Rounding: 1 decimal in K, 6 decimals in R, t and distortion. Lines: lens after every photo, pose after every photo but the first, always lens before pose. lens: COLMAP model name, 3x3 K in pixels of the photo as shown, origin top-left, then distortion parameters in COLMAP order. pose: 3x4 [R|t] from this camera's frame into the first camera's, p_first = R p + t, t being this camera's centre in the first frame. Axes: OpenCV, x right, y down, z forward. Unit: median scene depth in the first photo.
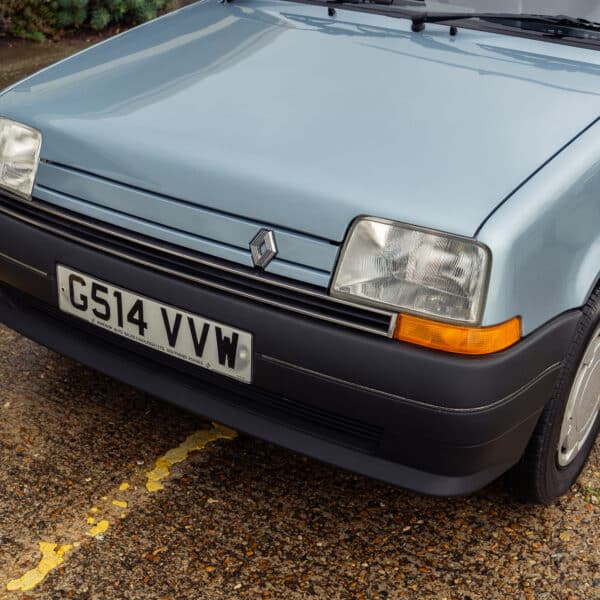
lens RADIAL K [[984.3, 0, 302.6], [0, 984.3, 298.3], [0, 0, 1]] dist [-0.035875, 0.000000]
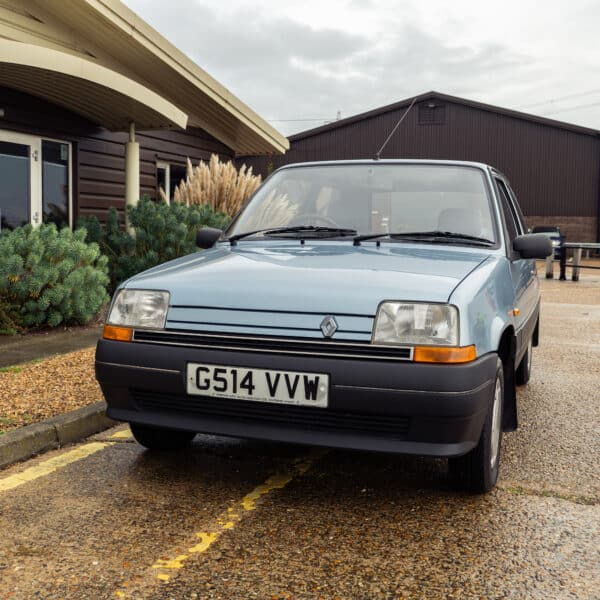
lens RADIAL K [[773.6, 0, 300.3], [0, 773.6, 299.1], [0, 0, 1]] dist [-0.047310, 0.000000]
pose [[0.972318, -0.040700, 0.230089, -0.377372], [0.120347, 0.931288, -0.343831, 0.347559], [-0.200286, 0.362003, 0.910406, -0.262409]]
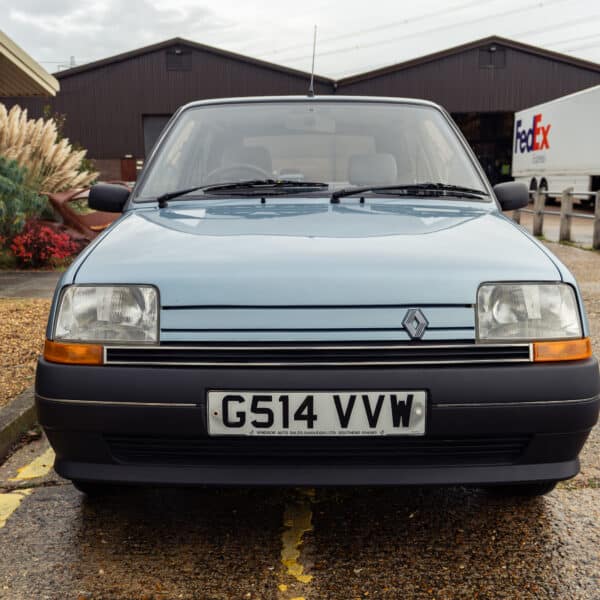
lens RADIAL K [[707.7, 0, 299.6], [0, 707.7, 302.1], [0, 0, 1]] dist [0.029558, 0.000000]
pose [[0.838695, -0.135593, 0.527451, -0.600790], [0.273252, 0.942547, -0.192192, 0.054903], [-0.471088, 0.305318, 0.827561, 0.267331]]
